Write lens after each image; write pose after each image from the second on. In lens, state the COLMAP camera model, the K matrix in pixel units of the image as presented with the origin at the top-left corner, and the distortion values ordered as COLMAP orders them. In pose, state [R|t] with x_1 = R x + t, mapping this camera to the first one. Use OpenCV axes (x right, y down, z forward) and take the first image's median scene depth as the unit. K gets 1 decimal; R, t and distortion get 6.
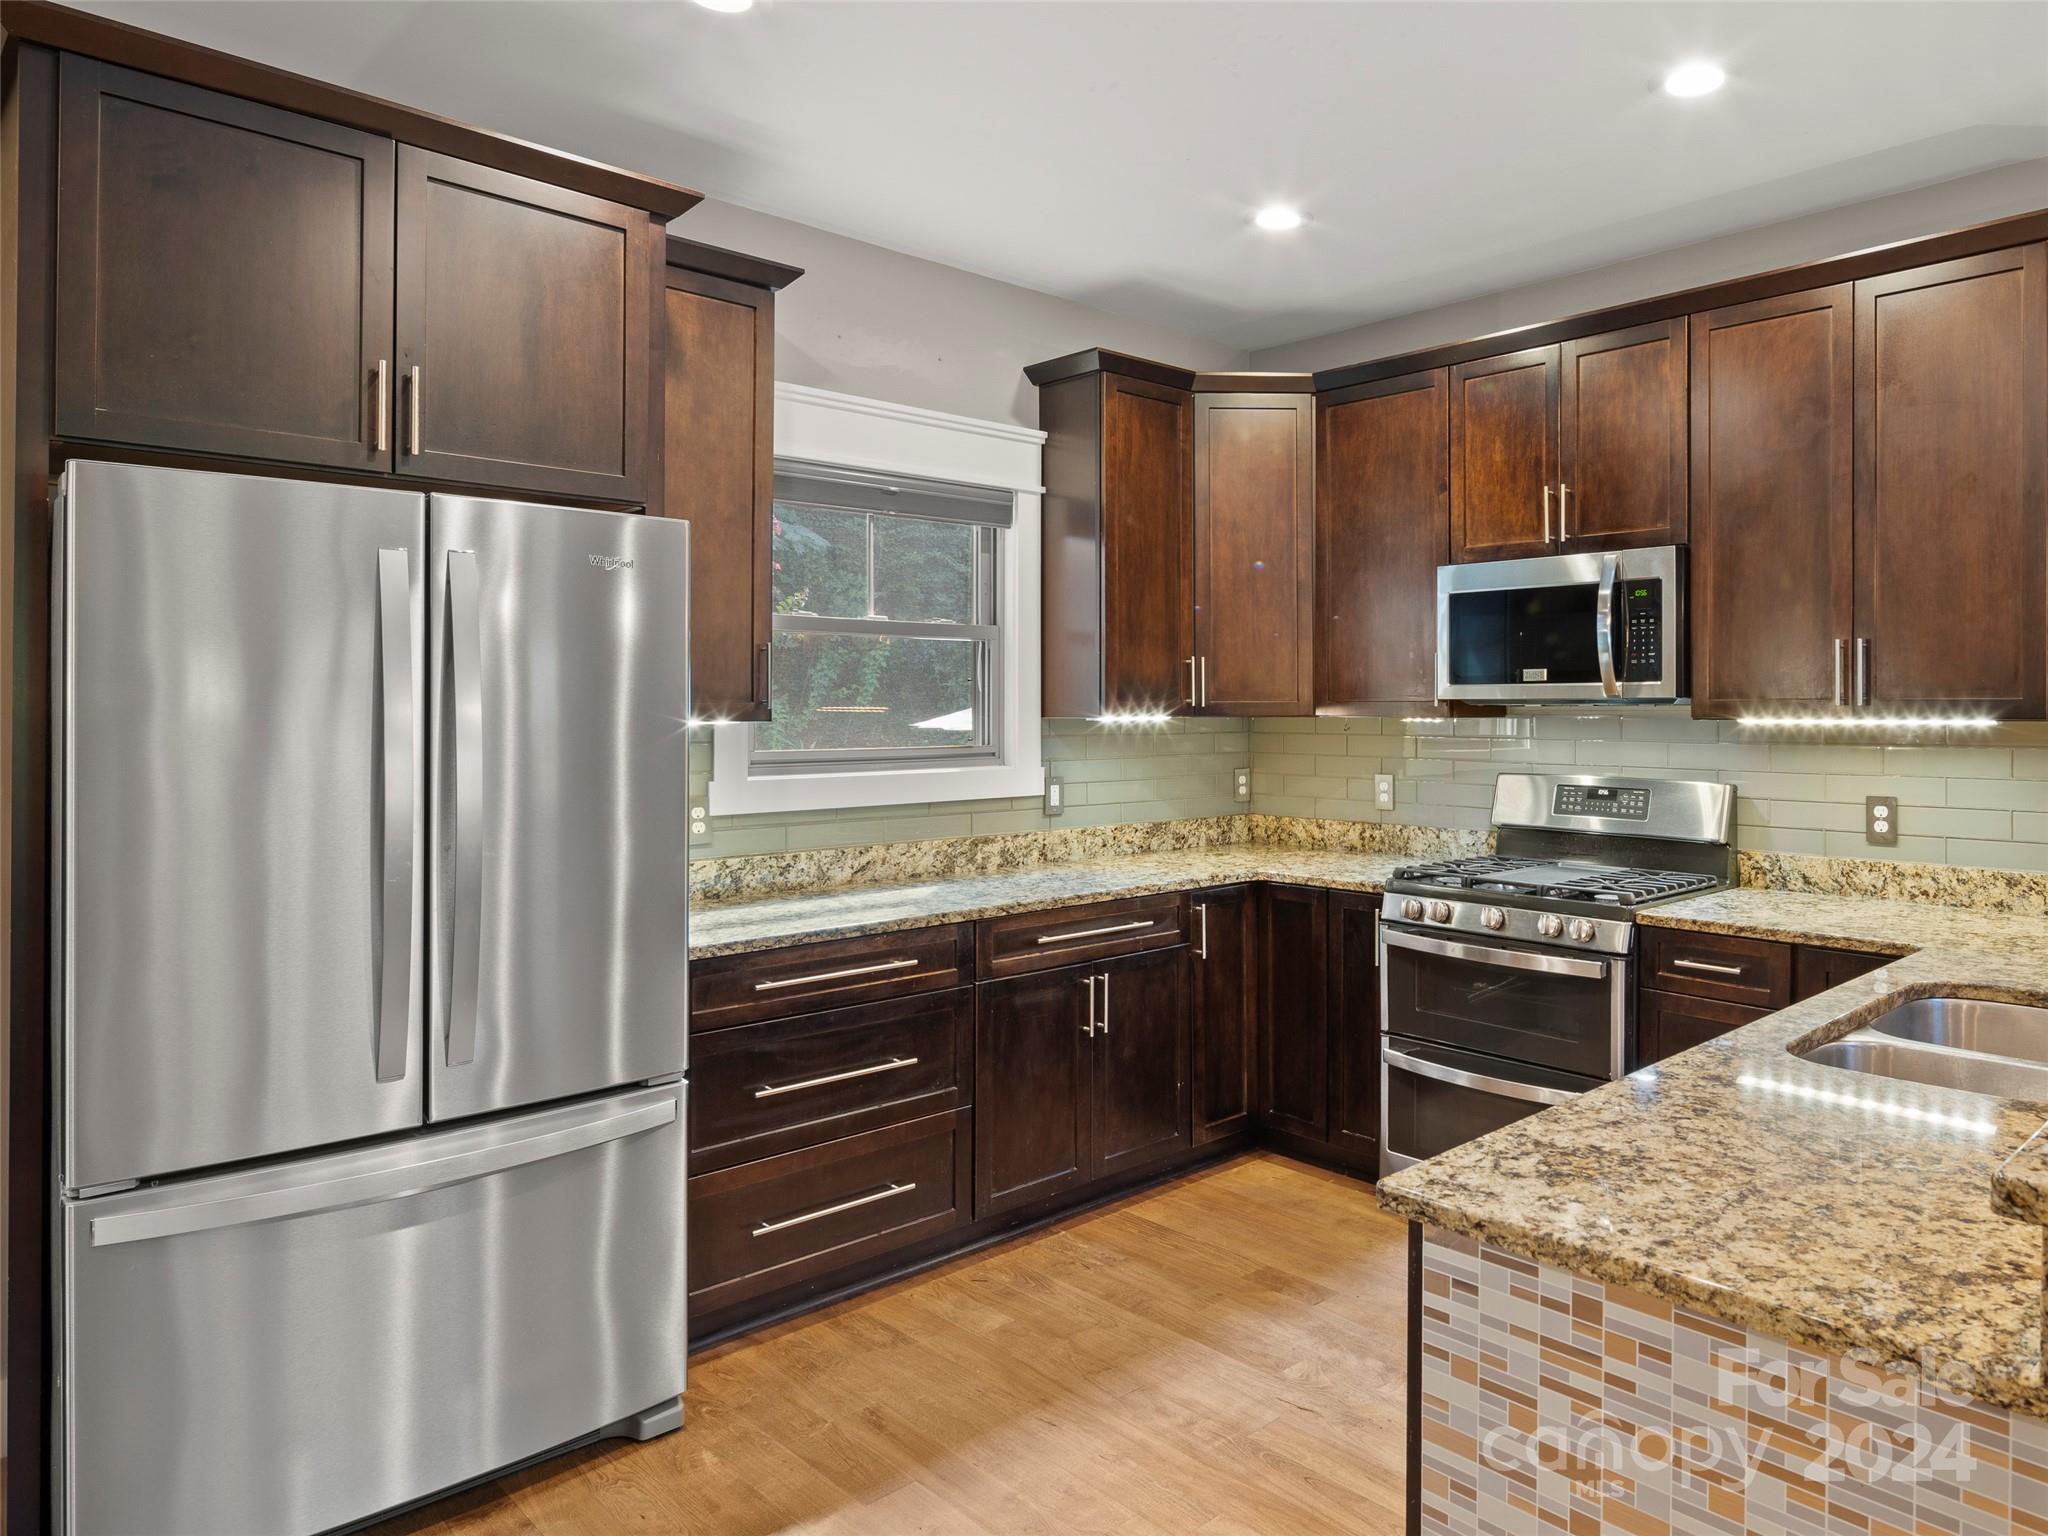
lens RADIAL K [[1313.5, 0, 1258.3], [0, 1313.5, 711.4], [0, 0, 1]] dist [0.004773, 0.002080]
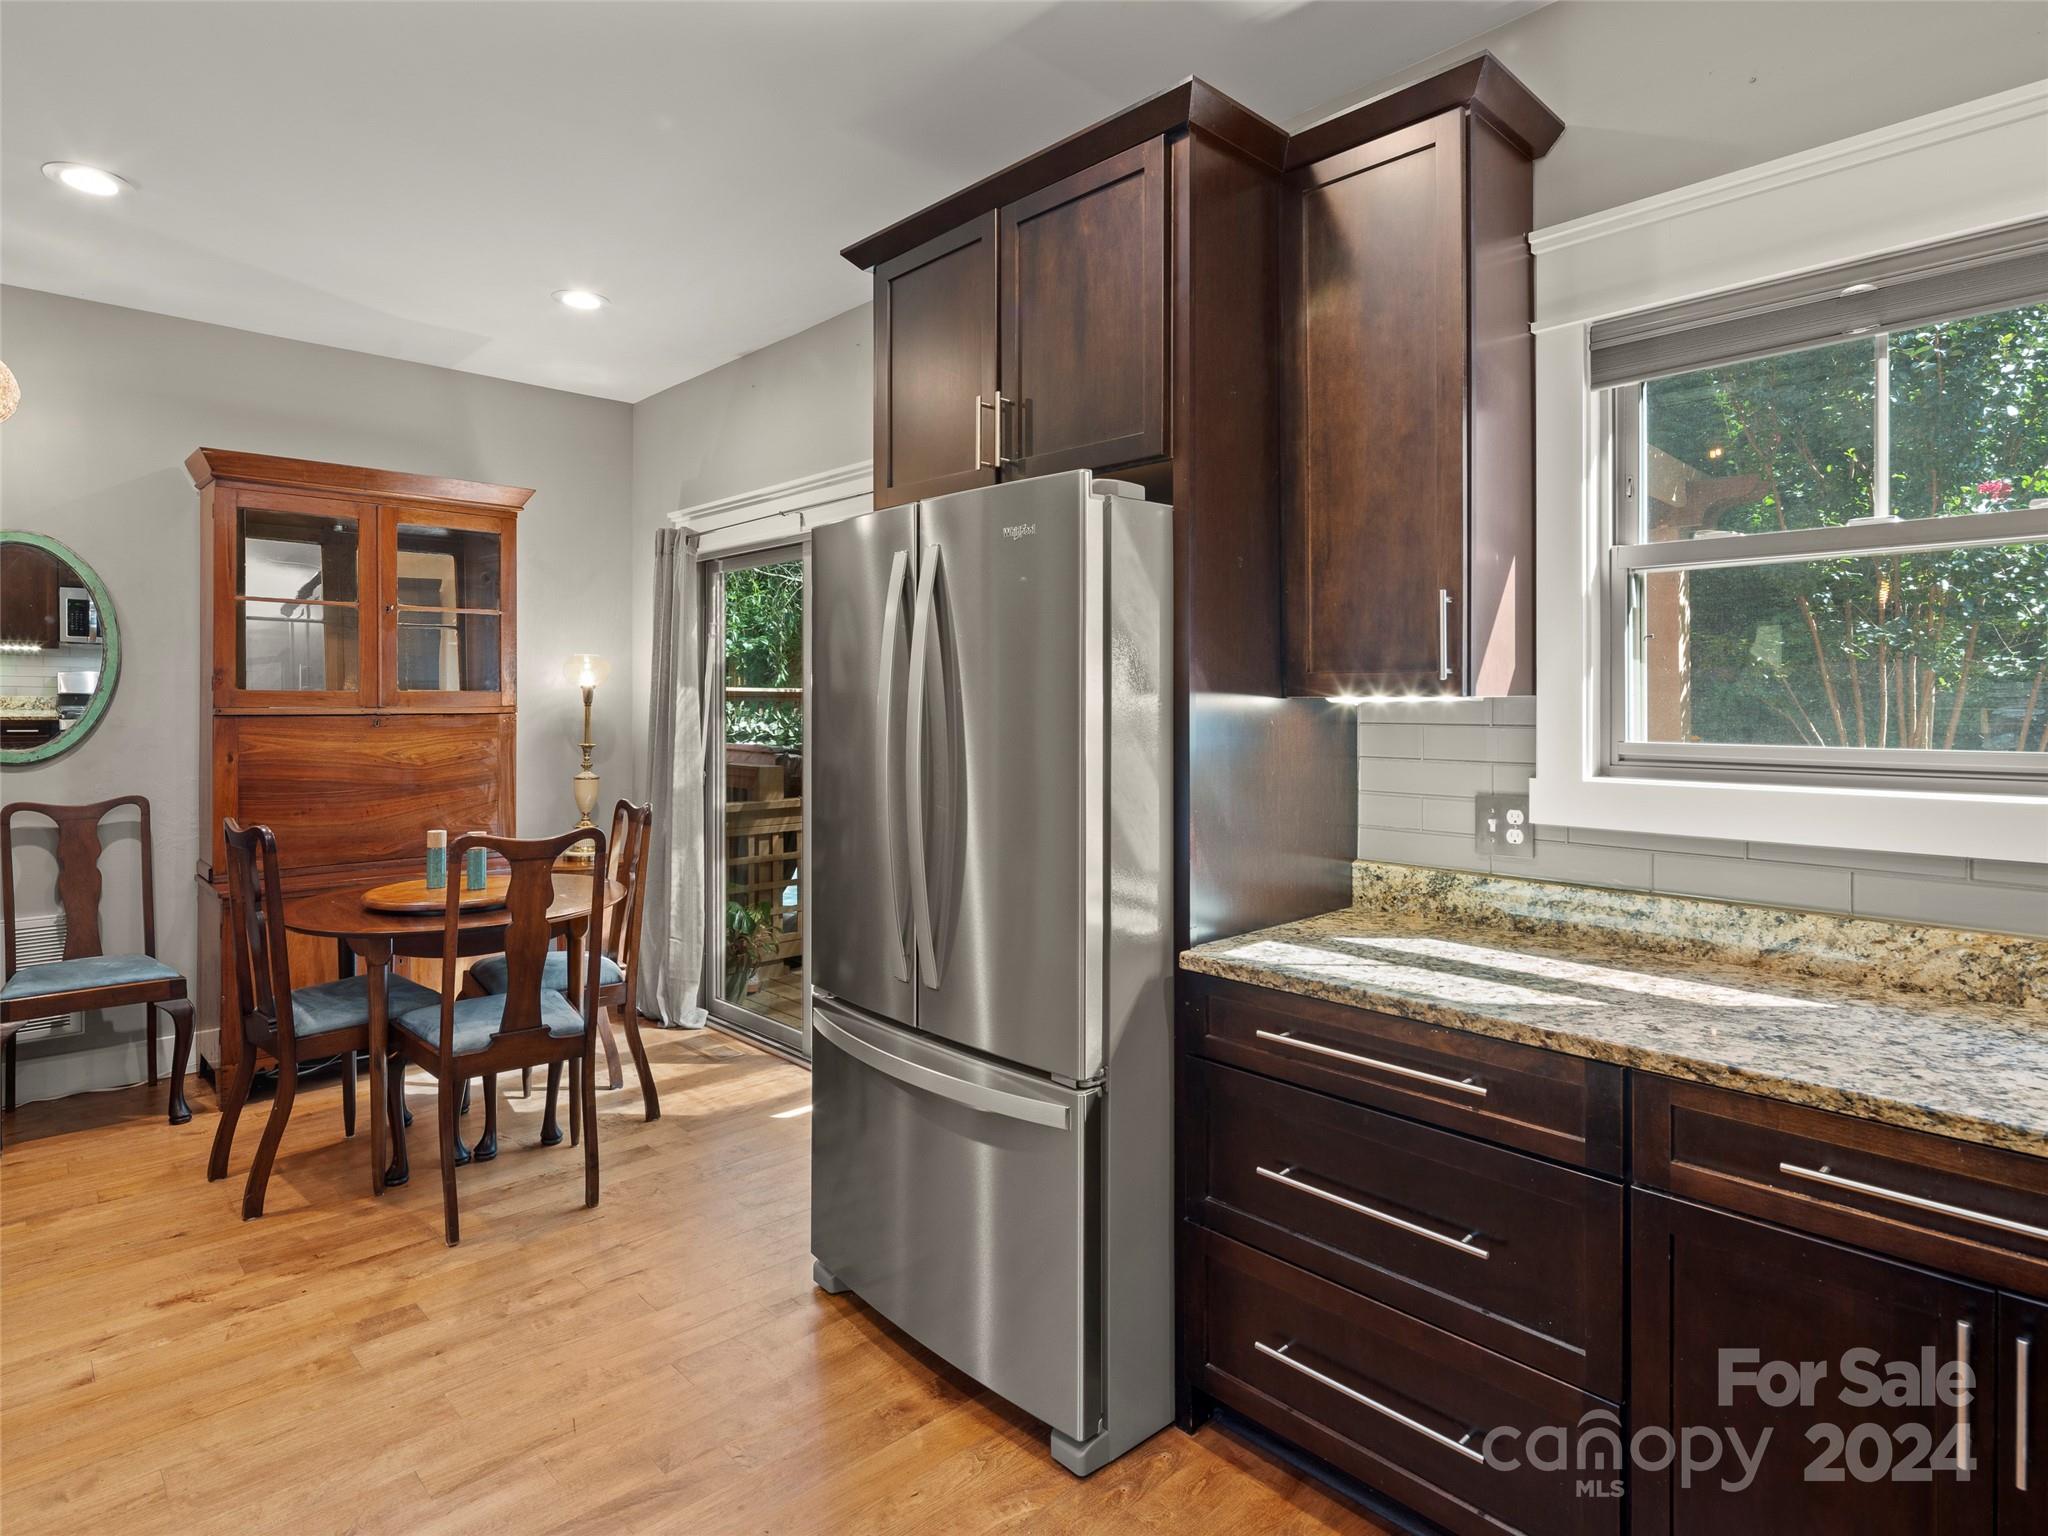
lens RADIAL K [[1117.2, 0, 1014.7], [0, 1117.2, 700.1], [0, 0, 1]] dist [0.003487, -0.004694]
pose [[-0.071610, 0.001339, -0.997432, 0.238932], [-0.002435, 0.999996, 0.001517, 0.007685], [0.997430, 0.002537, -0.071606, 0.718344]]
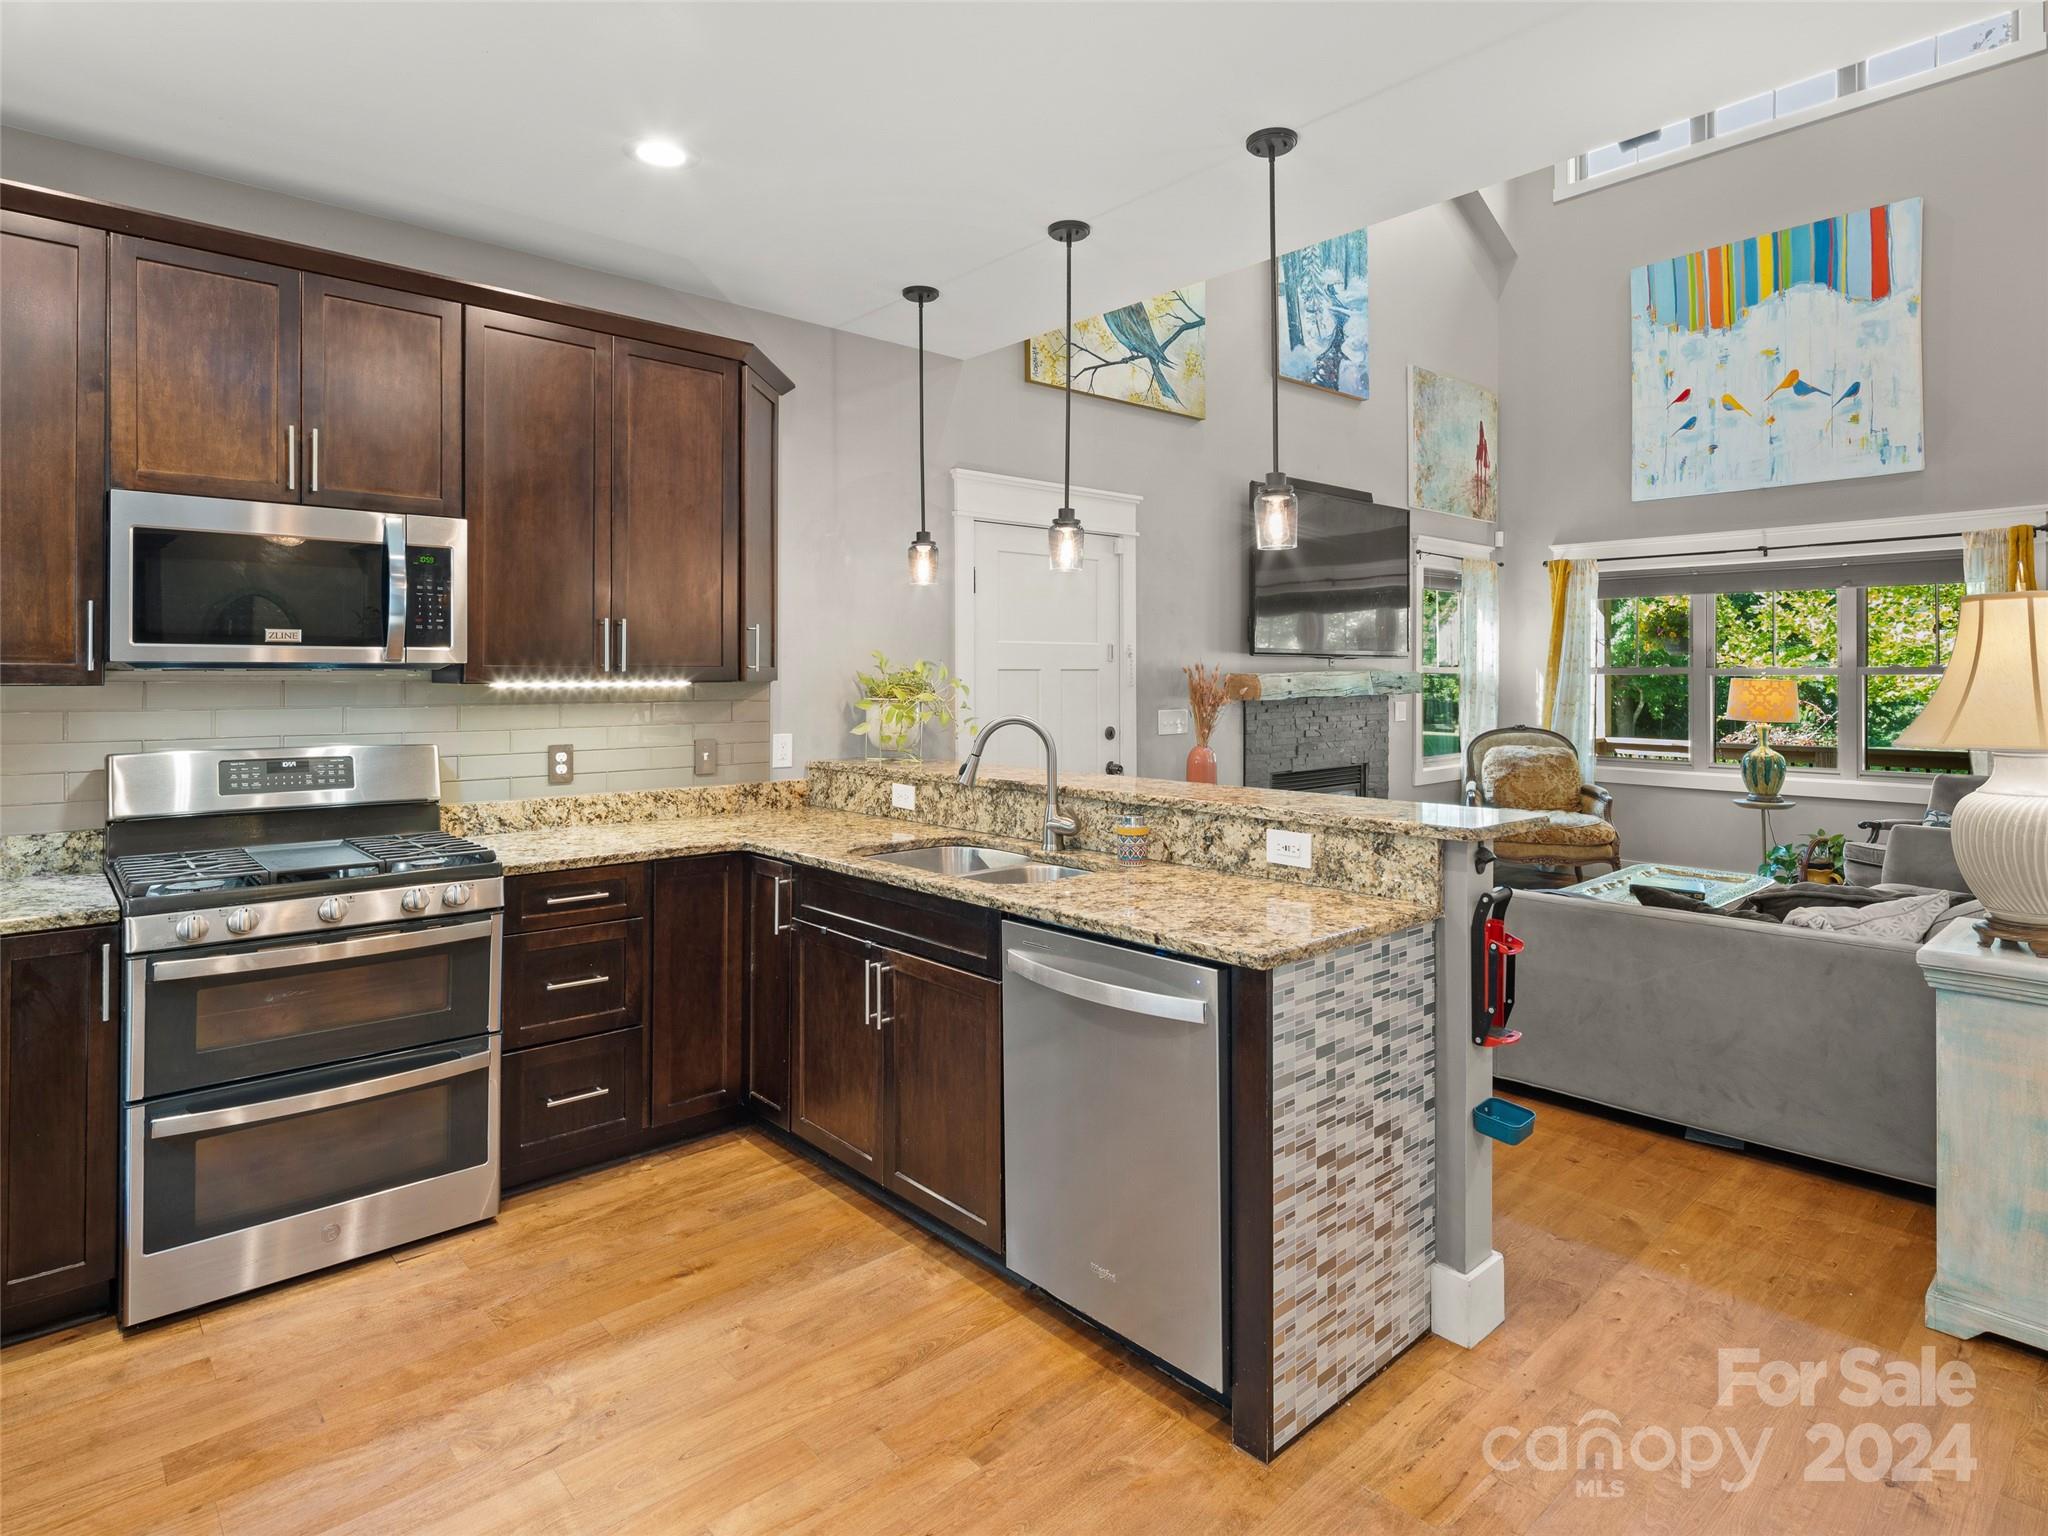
lens RADIAL K [[1117.2, 0, 1035.4], [0, 1117.2, 671.4], [0, 0, 1]] dist [0.003487, -0.004694]
pose [[0.087488, 0.003457, 0.996160, -0.522806], [0.002651, 0.999990, -0.003703, 0.000649], [-0.996162, 0.002965, 0.087478, 0.450430]]
